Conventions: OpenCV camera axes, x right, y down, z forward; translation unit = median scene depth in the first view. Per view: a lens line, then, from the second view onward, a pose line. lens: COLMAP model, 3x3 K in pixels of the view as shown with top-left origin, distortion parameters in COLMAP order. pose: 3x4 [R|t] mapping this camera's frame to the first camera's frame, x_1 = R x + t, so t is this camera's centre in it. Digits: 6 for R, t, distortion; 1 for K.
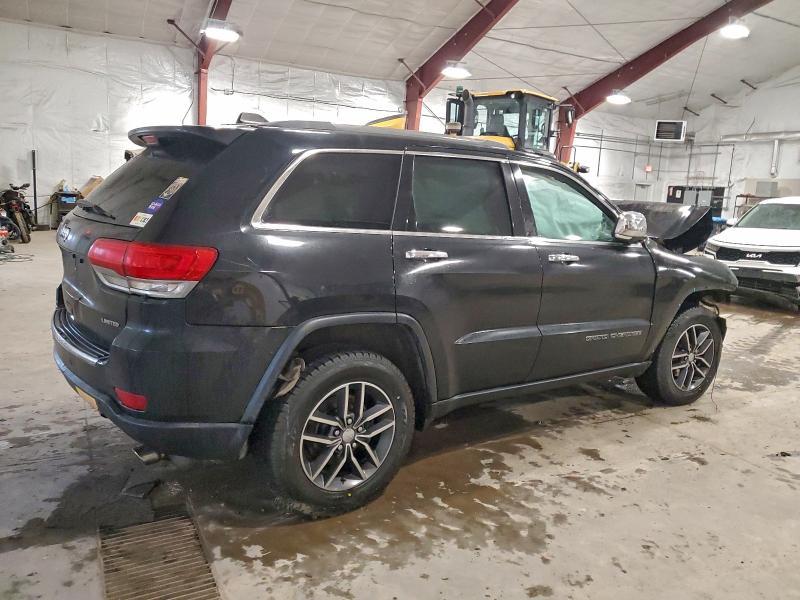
lens RADIAL K [[671.5, 0, 404.5], [0, 671.5, 302.8], [0, 0, 1]] dist [0.024793, 0.002719]
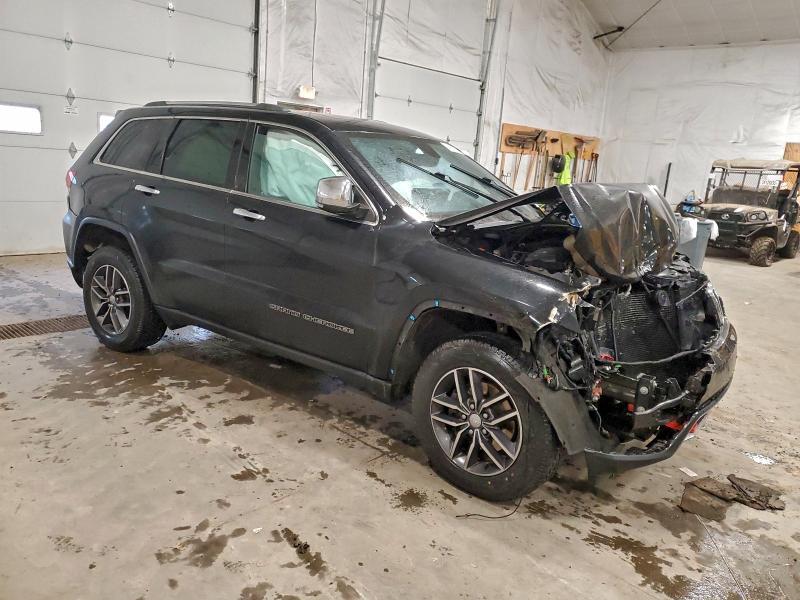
lens RADIAL K [[671.5, 0, 405.9], [0, 671.5, 296.7], [0, 0, 1]] dist [0.024793, 0.002719]
pose [[0.250485, 0.165376, -0.953891, 1.236194], [-0.223938, 0.968478, 0.109100, -0.105284], [0.941865, 0.186284, 0.279623, 0.932481]]
